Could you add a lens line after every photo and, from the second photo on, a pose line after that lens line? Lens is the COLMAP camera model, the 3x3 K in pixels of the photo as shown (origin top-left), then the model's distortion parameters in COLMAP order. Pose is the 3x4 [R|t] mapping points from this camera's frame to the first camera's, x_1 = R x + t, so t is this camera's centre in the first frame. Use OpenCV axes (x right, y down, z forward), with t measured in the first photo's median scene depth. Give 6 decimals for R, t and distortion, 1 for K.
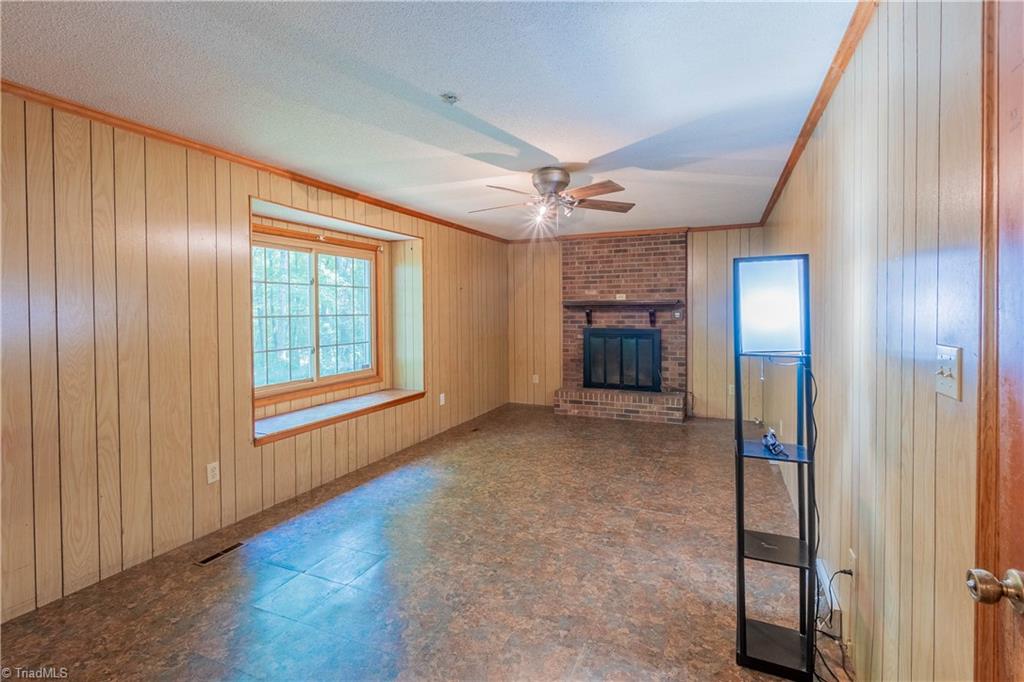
lens RADIAL K [[480.0, 0, 511.2], [0, 480.0, 319.7], [0, 0, 1]] dist [-0.005048, 0.000166]
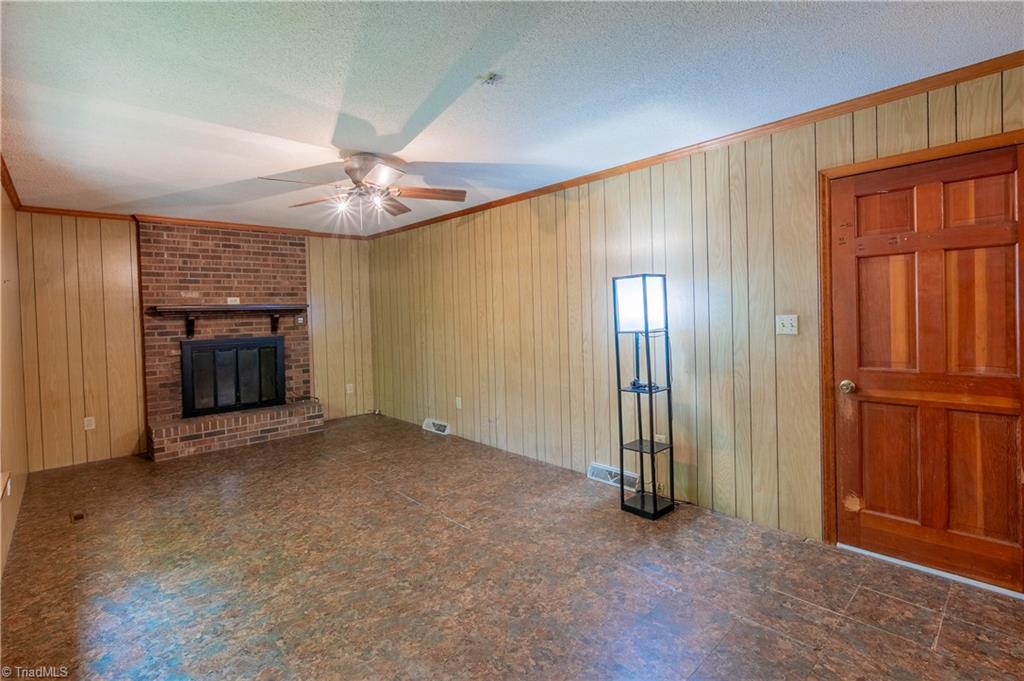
lens RADIAL K [[480.0, 0, 511.2], [0, 480.0, 319.2], [0, 0, 1]] dist [-0.005048, 0.000166]
pose [[0.396528, -0.021182, 0.917778, -0.369053], [0.040152, 0.999177, 0.005713, -0.000376], [-0.917144, 0.034586, 0.397052, 0.232665]]
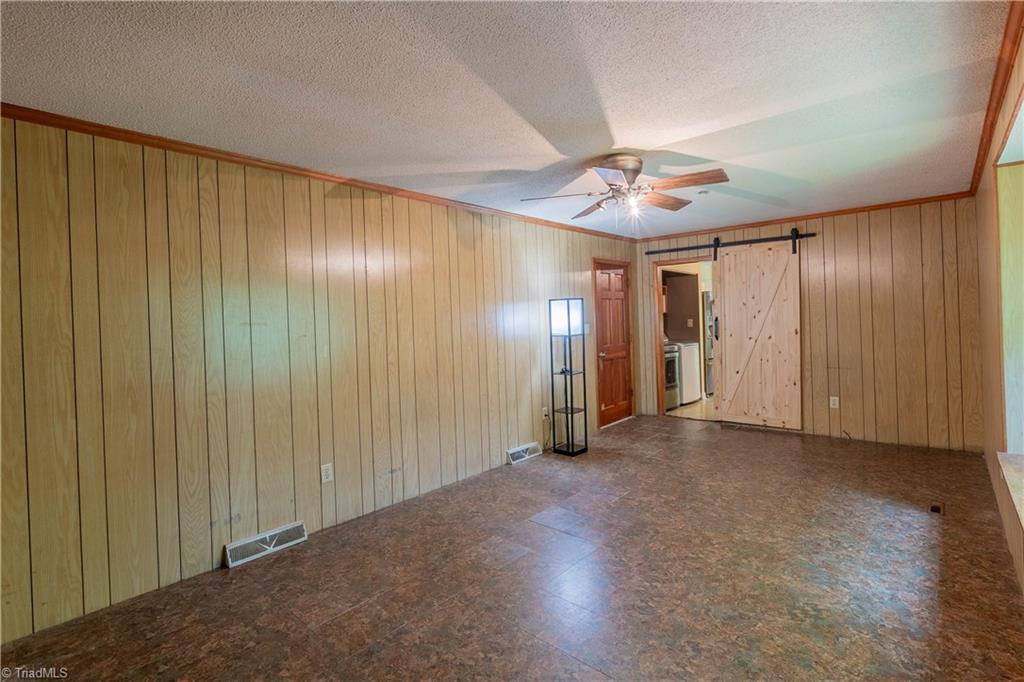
lens RADIAL K [[480.0, 0, 511.2], [0, 480.0, 319.7], [0, 0, 1]] dist [-0.005048, 0.000166]
pose [[-0.948473, 0.039706, 0.314360, 0.002920], [0.046632, 0.998806, 0.014539, -0.020417], [-0.313408, 0.028449, -0.949192, 1.102244]]
